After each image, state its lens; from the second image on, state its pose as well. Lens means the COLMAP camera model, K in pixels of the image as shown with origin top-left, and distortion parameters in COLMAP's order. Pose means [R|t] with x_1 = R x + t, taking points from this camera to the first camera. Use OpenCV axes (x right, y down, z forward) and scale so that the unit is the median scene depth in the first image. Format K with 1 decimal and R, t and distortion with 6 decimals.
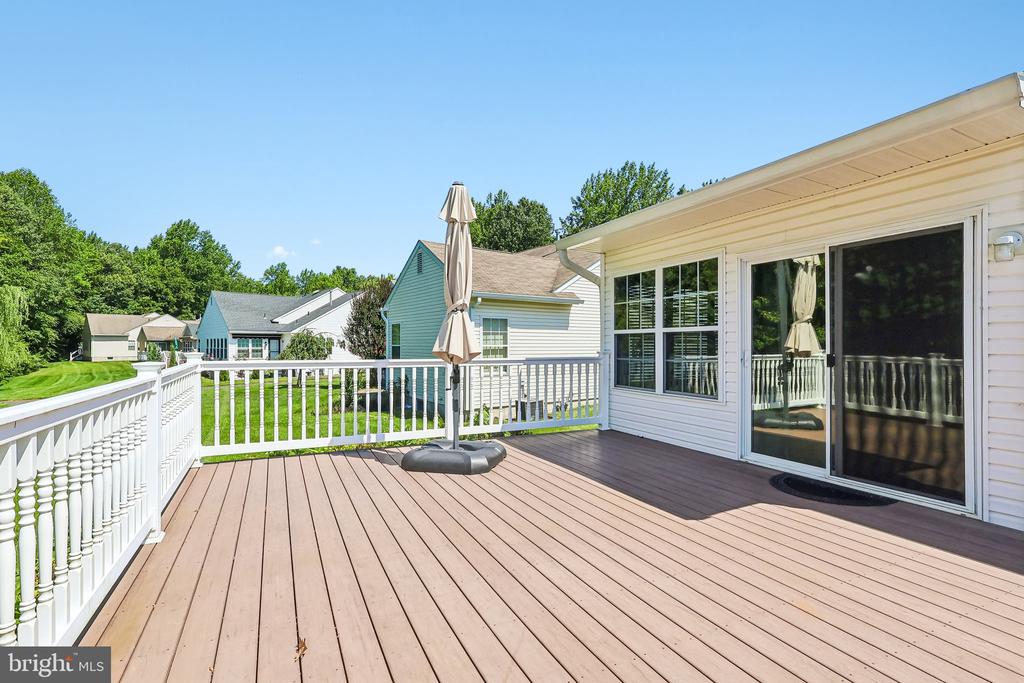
lens RADIAL K [[478.6, 0, 505.4], [0, 478.6, 342.5], [0, 0, 1]] dist [-0.003452, -0.001737]
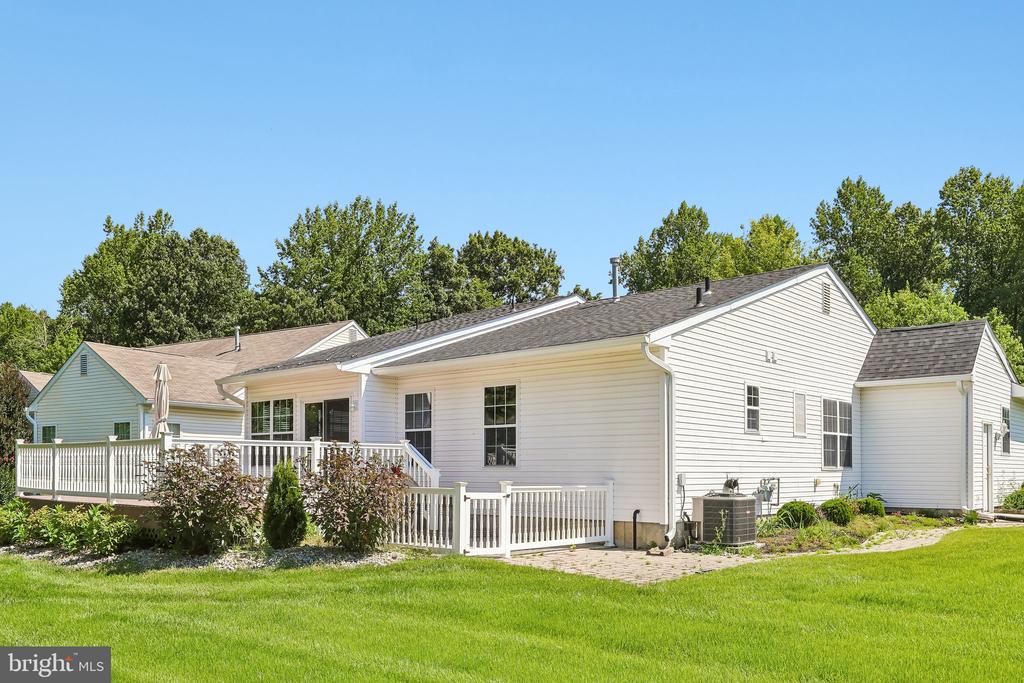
lens RADIAL K [[840.7, 0, 494.3], [0, 840.7, 459.4], [0, 0, 1]] dist [0.027916, -0.010356]
pose [[0.930782, 0.005101, 0.365539, -0.006063], [-0.003075, 0.999977, -0.006126, 0.007872], [-0.365562, 0.004578, 0.930776, -0.199601]]
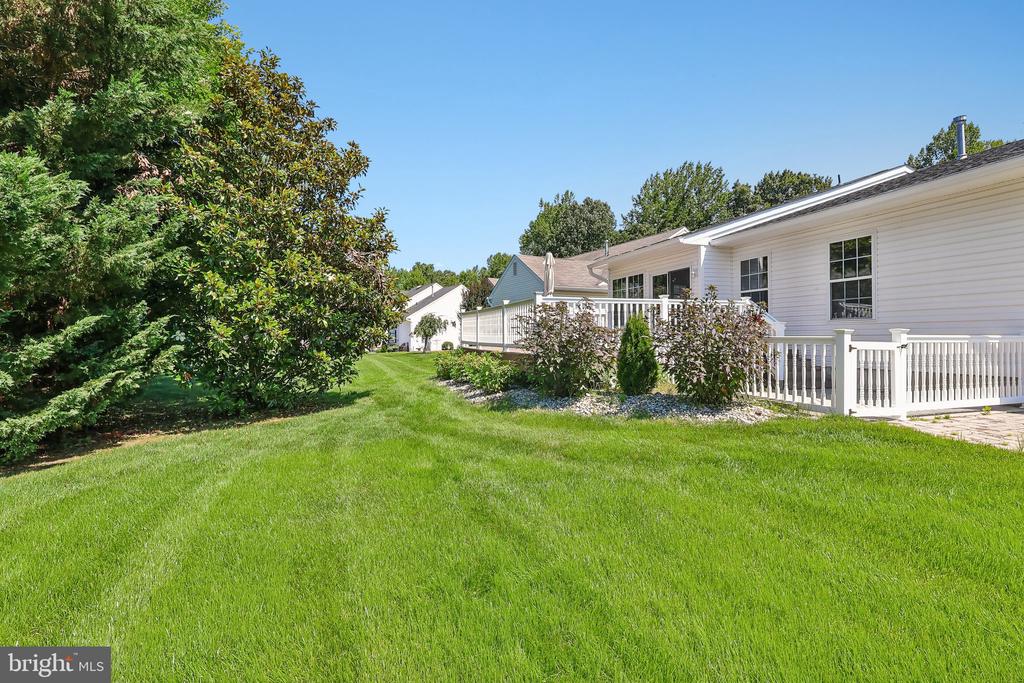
lens RADIAL K [[478.6, 0, 511.6], [0, 478.6, 336.6], [0, 0, 1]] dist [-0.003452, -0.001737]
pose [[0.991698, -0.005447, -0.128476, 0.003474], [0.006222, 0.999965, 0.005628, 0.011727], [0.128441, -0.006380, 0.991697, -0.130172]]
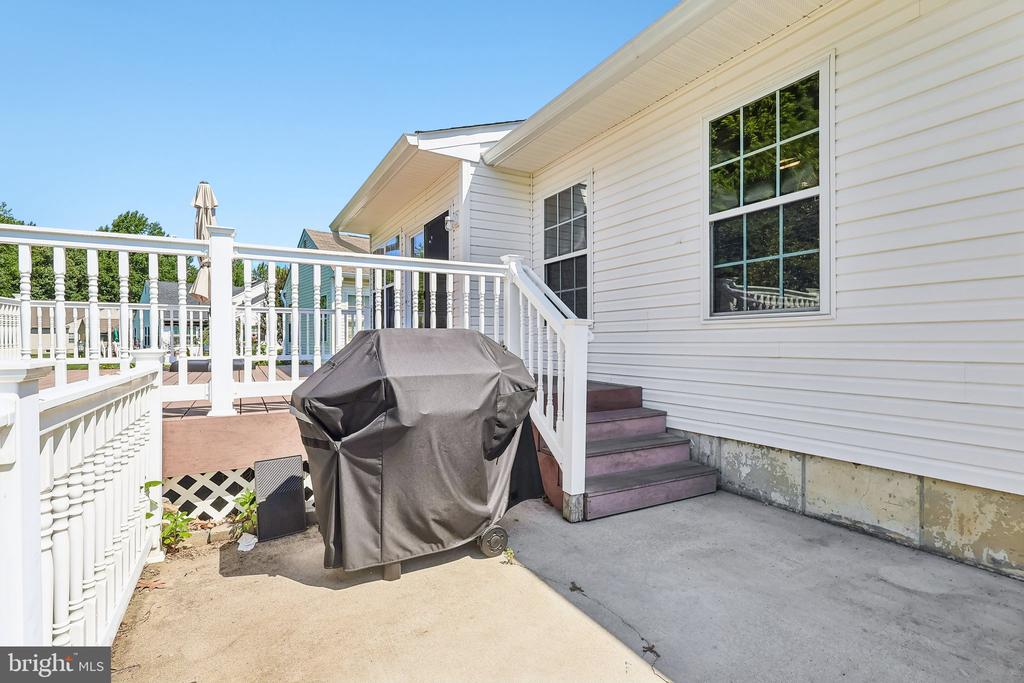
lens RADIAL K [[478.6, 0, 514.0], [0, 478.6, 344.0], [0, 0, 1]] dist [-0.003452, -0.001737]
pose [[0.997820, -0.005284, 0.065784, 0.050594], [0.004635, 0.999939, 0.010025, 0.010503], [-0.065833, -0.009698, 0.997784, -0.035446]]
